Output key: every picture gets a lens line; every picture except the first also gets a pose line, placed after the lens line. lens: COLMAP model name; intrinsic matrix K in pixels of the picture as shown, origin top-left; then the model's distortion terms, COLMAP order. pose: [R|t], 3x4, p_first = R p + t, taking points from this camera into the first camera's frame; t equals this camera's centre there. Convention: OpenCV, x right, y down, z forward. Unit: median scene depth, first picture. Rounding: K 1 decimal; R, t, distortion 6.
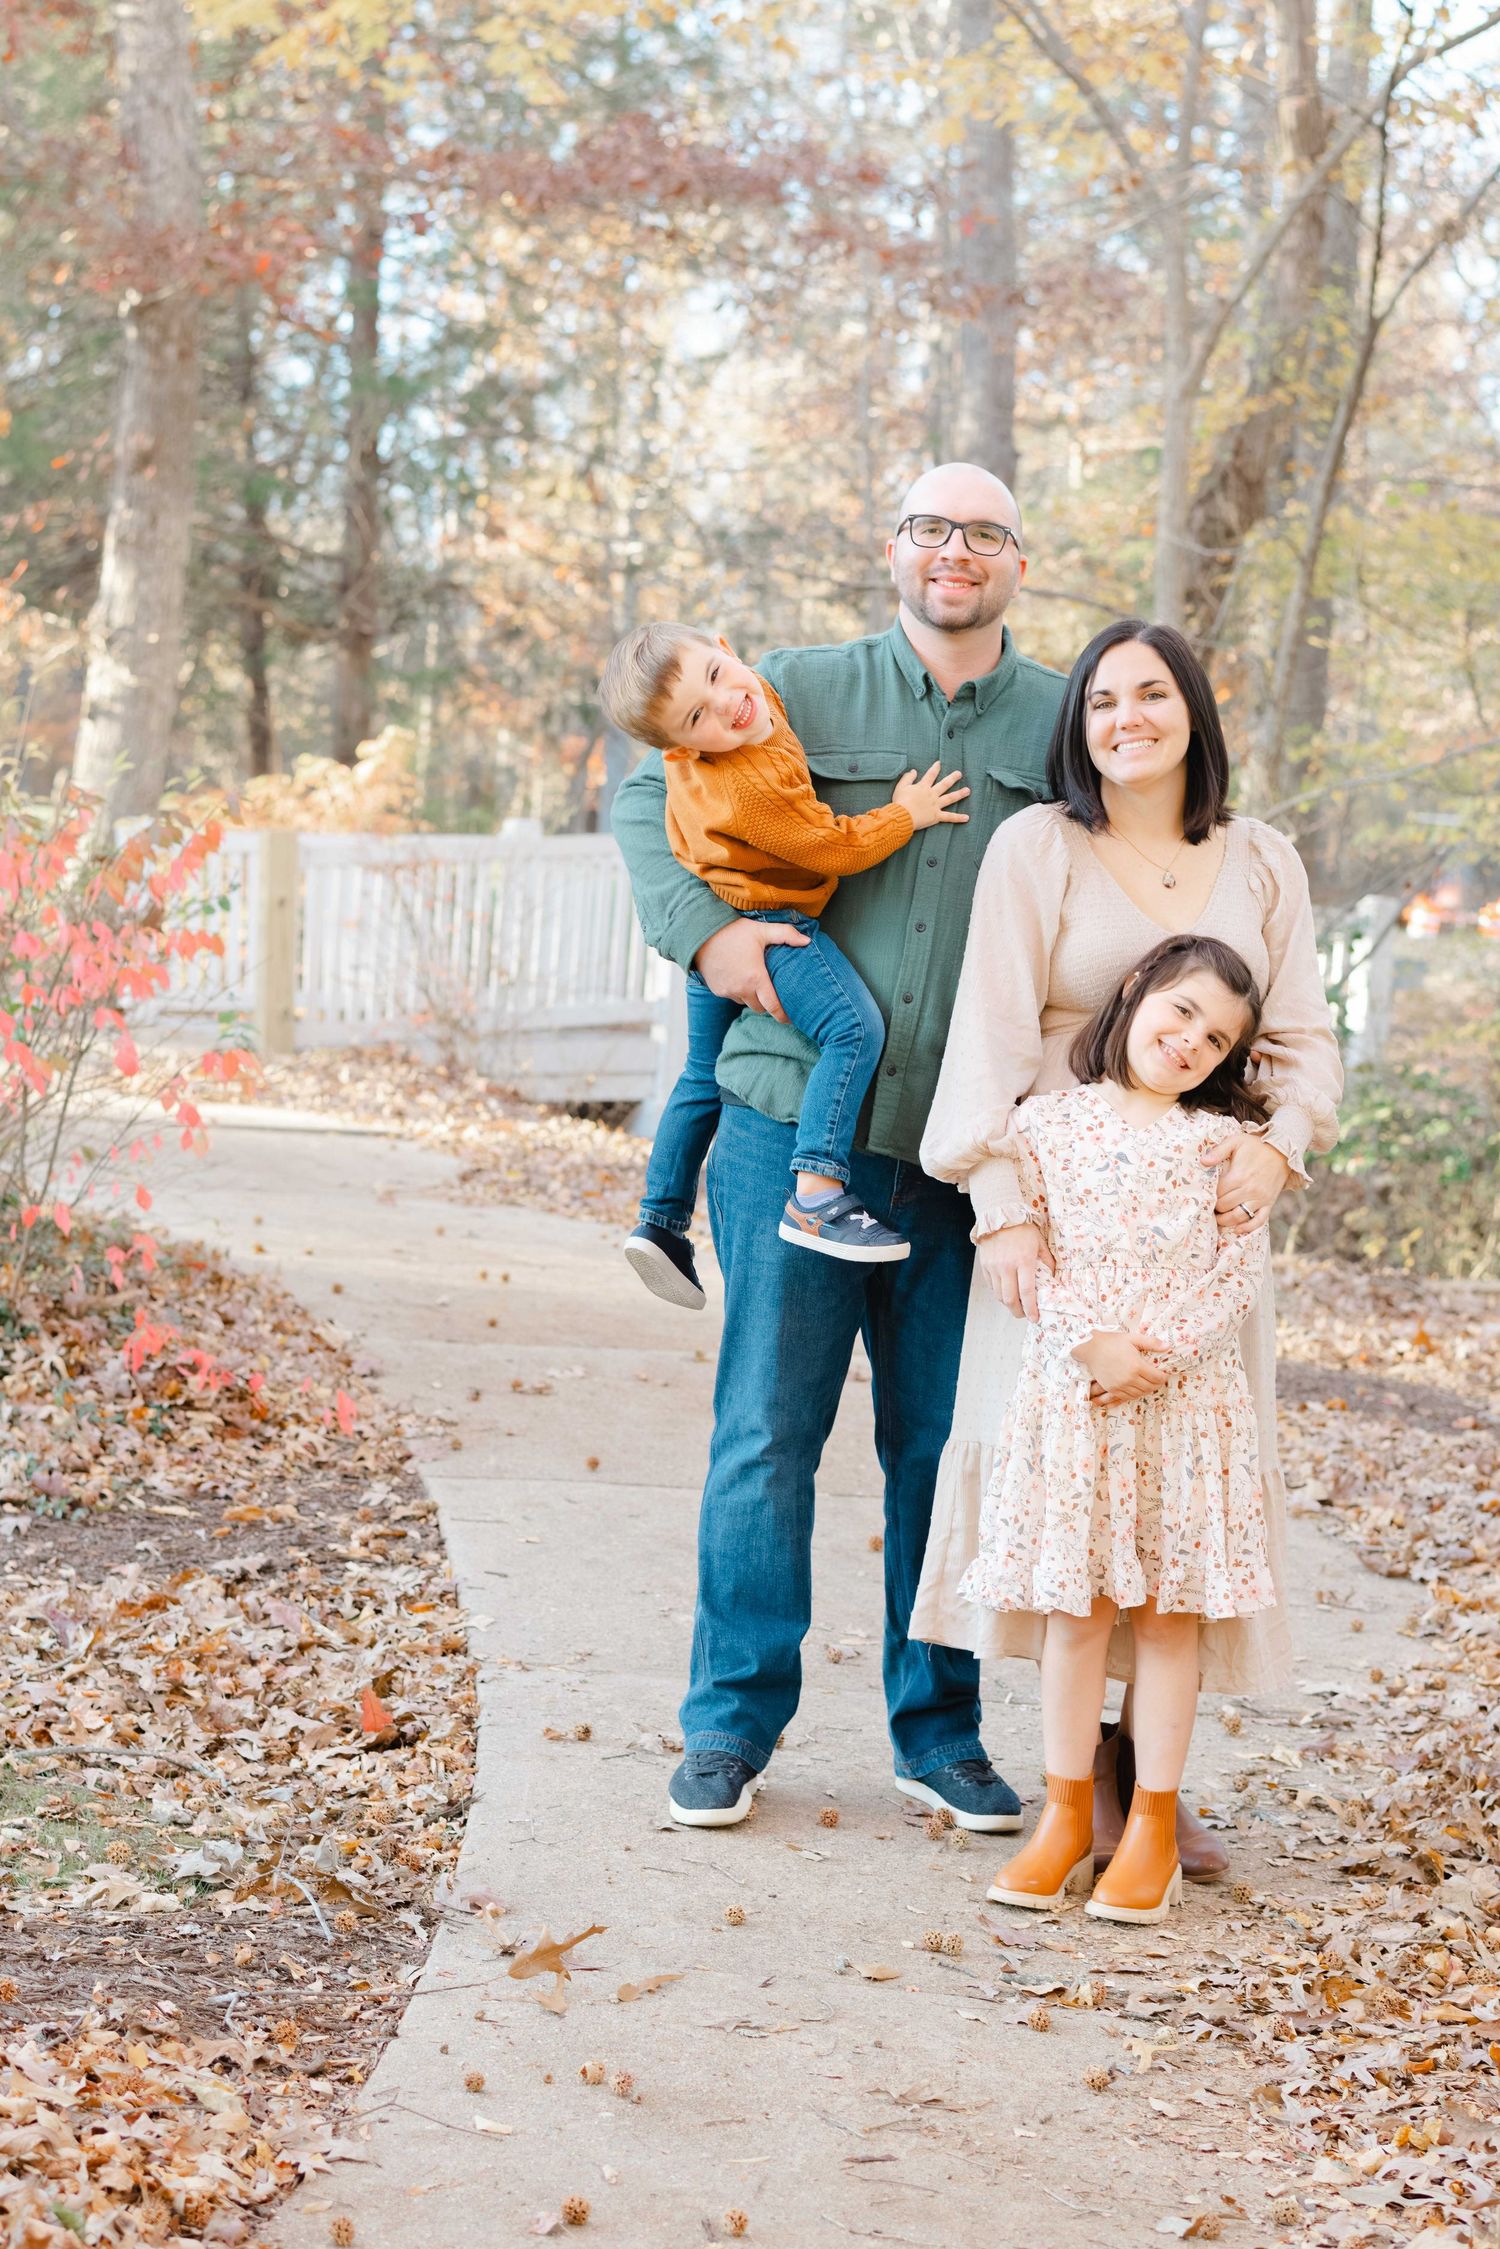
lens RADIAL K [[3861.1, 0, 750.0], [0, 3861.1, 1124.5], [0, 0, 1]] dist [-0.008337, -0.252776]
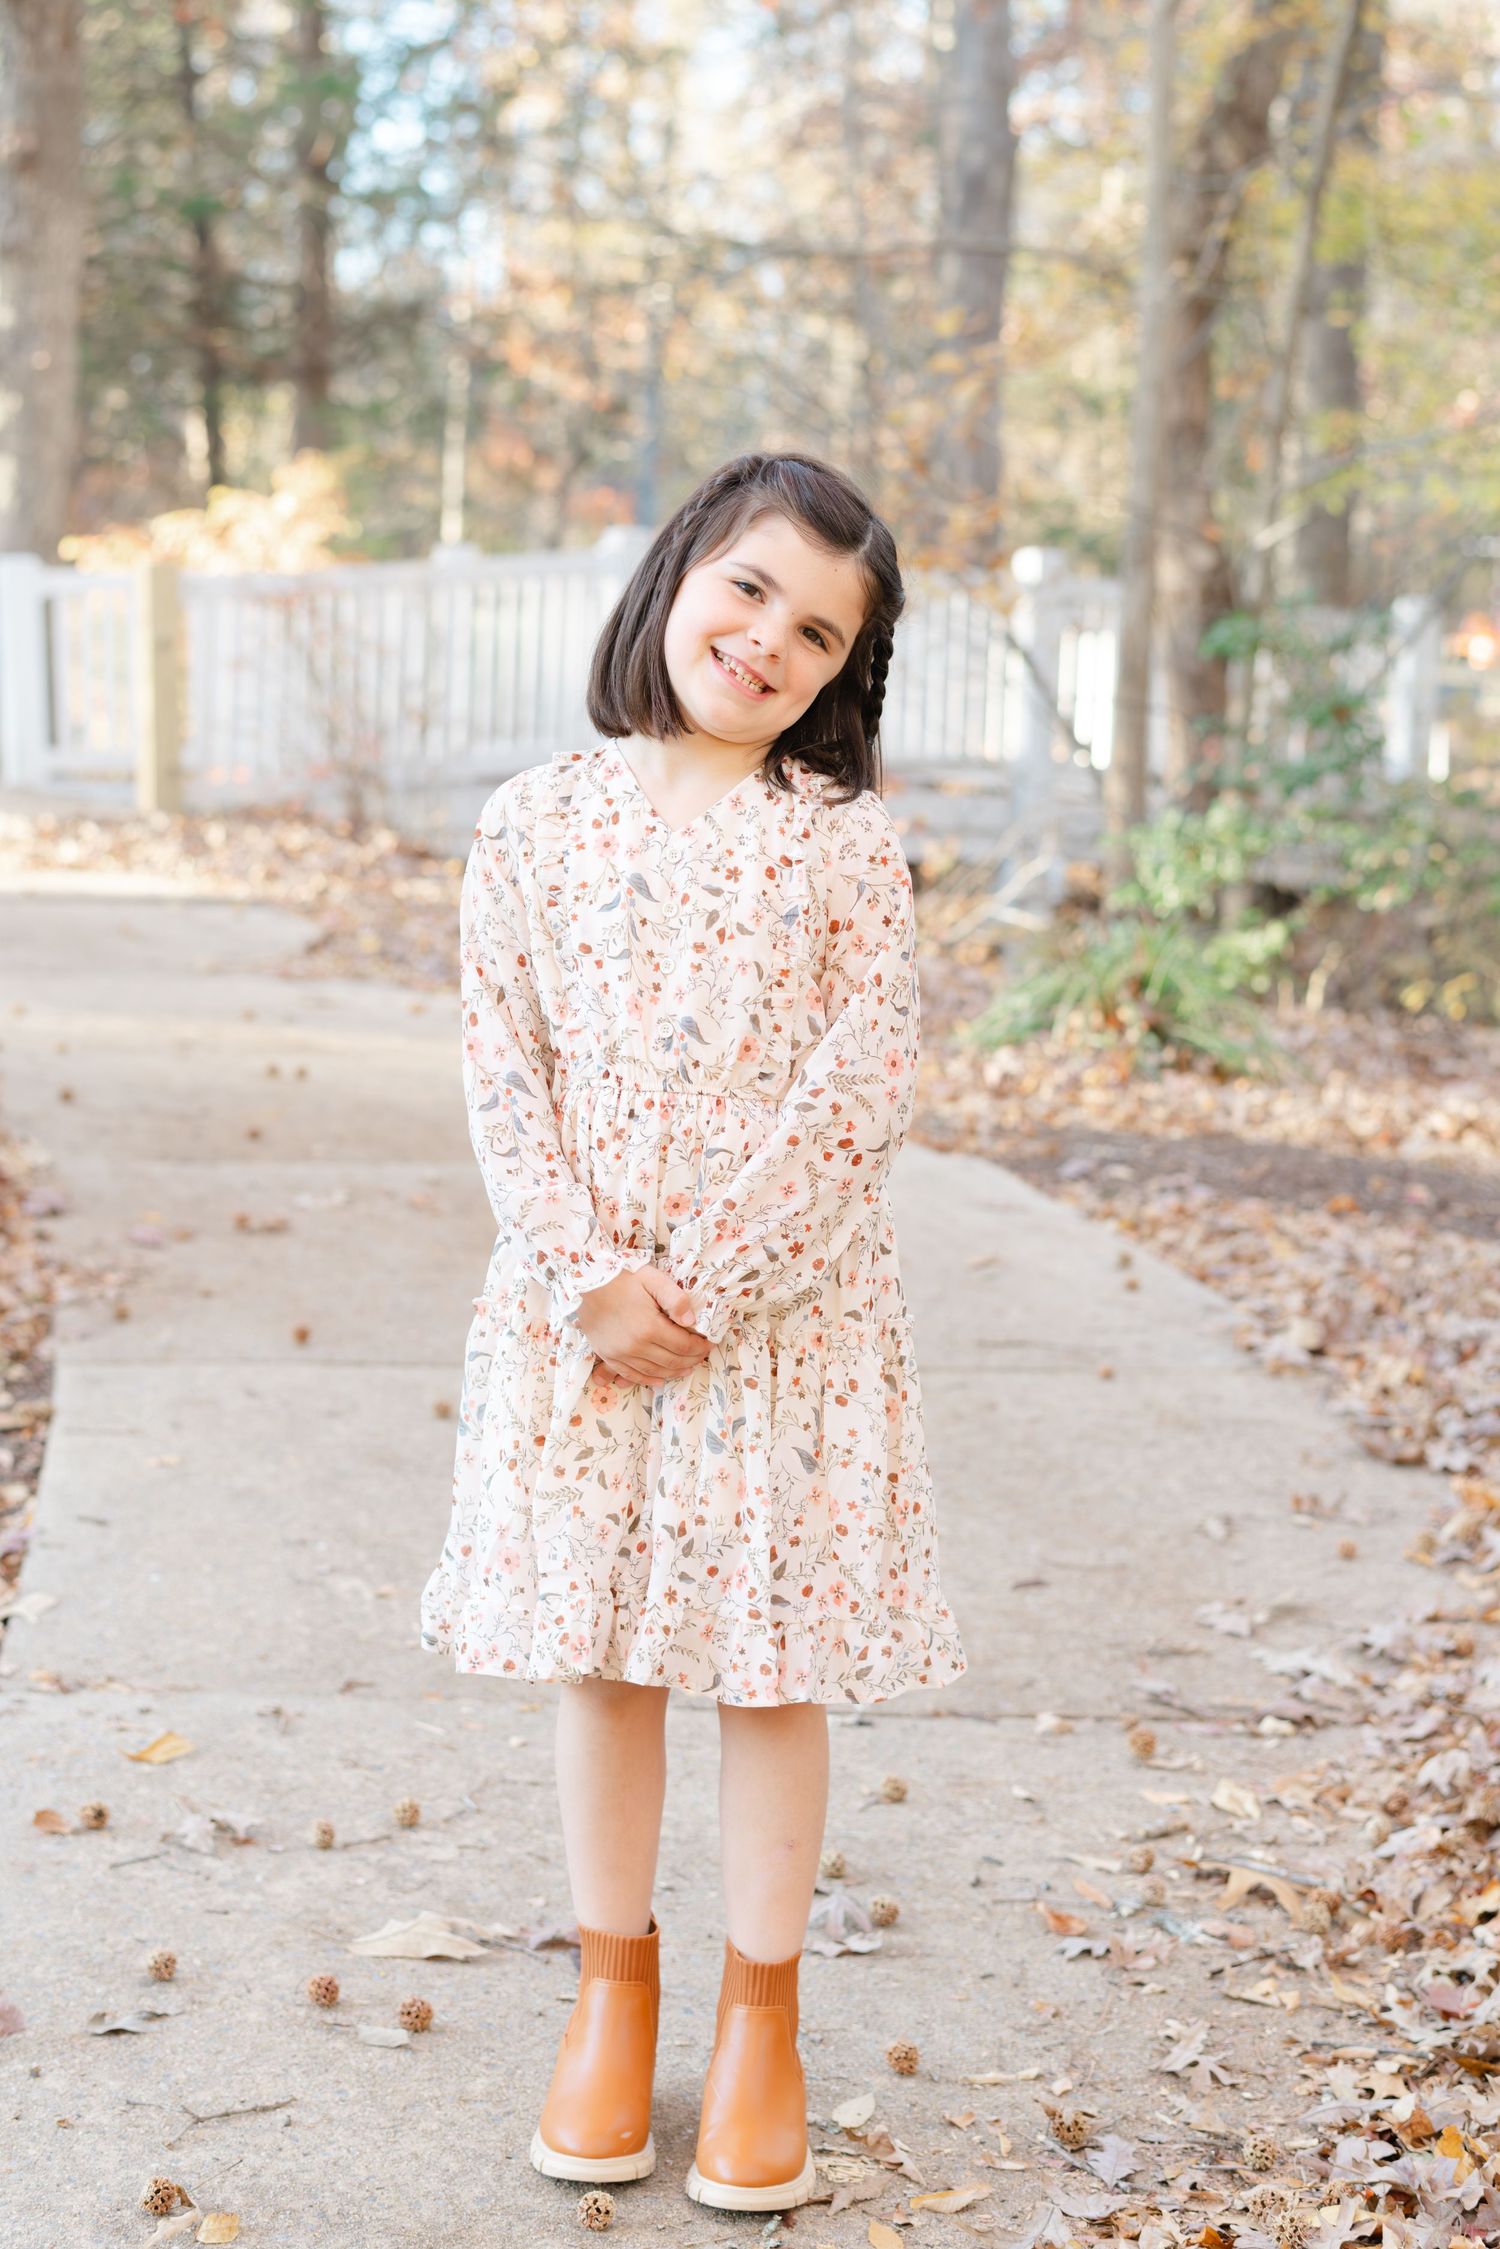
lens RADIAL K [[3764.3, 0, 750.0], [0, 3764.3, 1124.5], [0, 0, 1]] dist [-0.027570, -0.222860]
pose [[0.999157, -0.032883, -0.024565, 0.059698], [0.034348, 0.997497, 0.061801, 0.006946], [0.022472, -0.062592, 0.997786, 0.283396]]
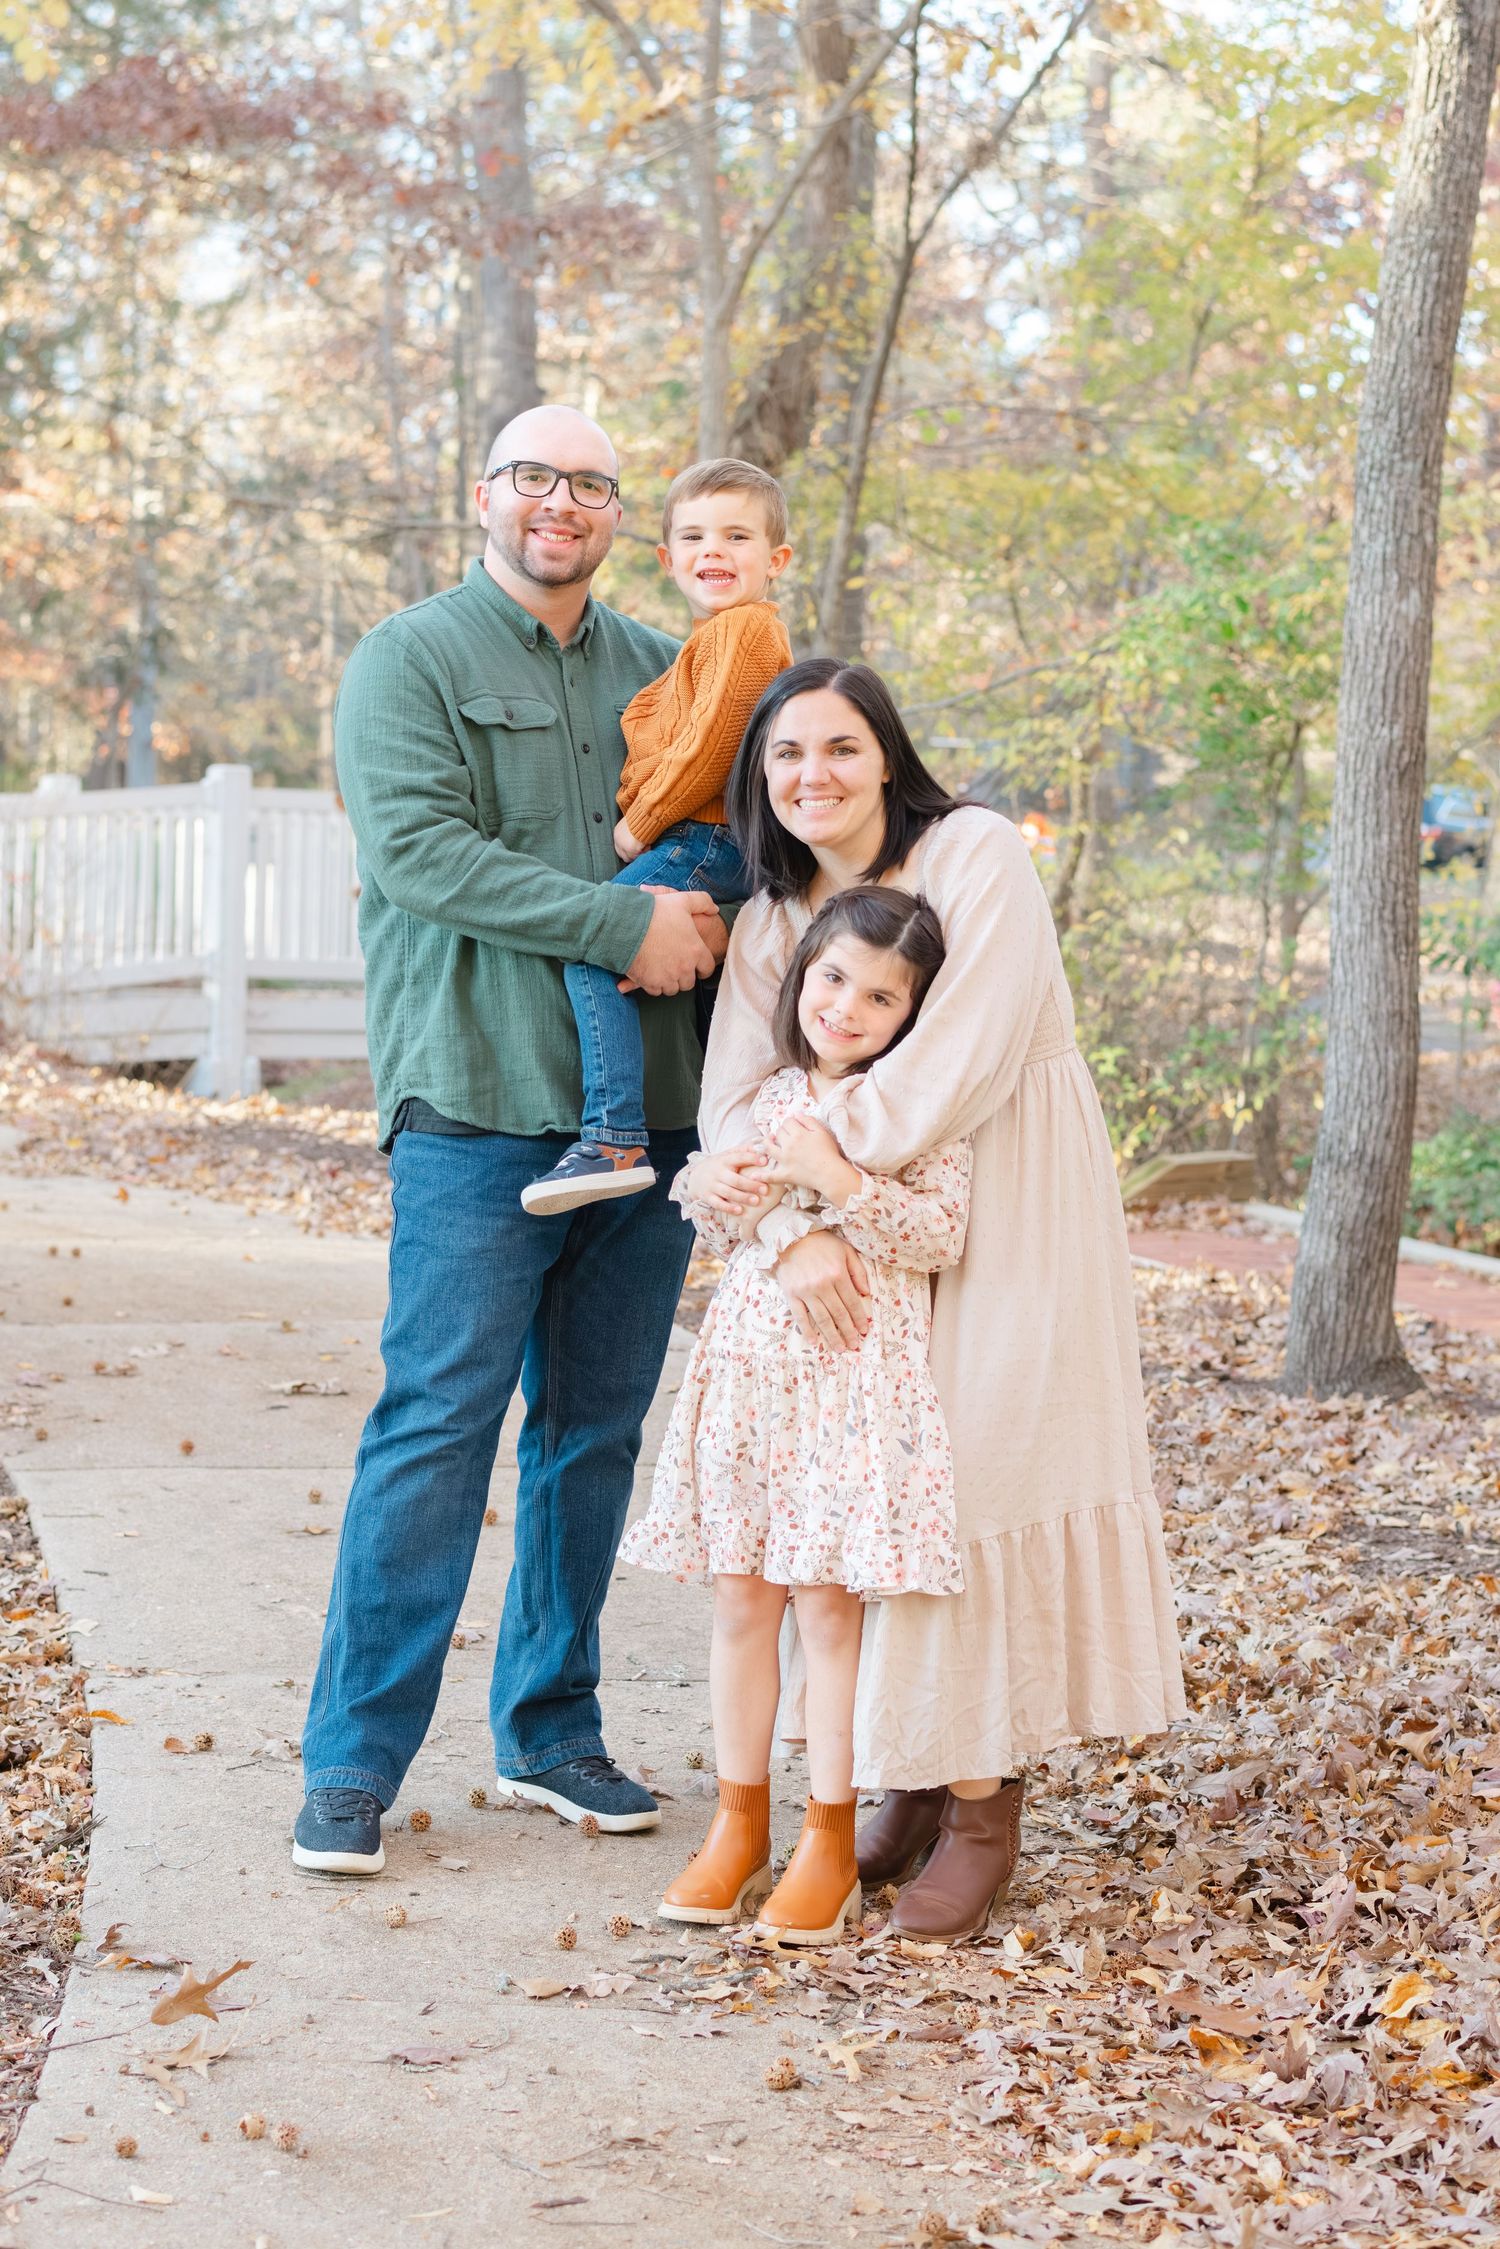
lens RADIAL K [[3843.6, 0, 671.2], [0, 3843.6, 1065.3], [0, 0, 1]] dist [-0.036400, -0.051528]
pose [[0.994098, -0.042557, 0.099787, -0.011673], [0.042489, 0.999093, 0.002807, -0.004276], [-0.099816, 0.001450, 0.995005, 0.038090]]
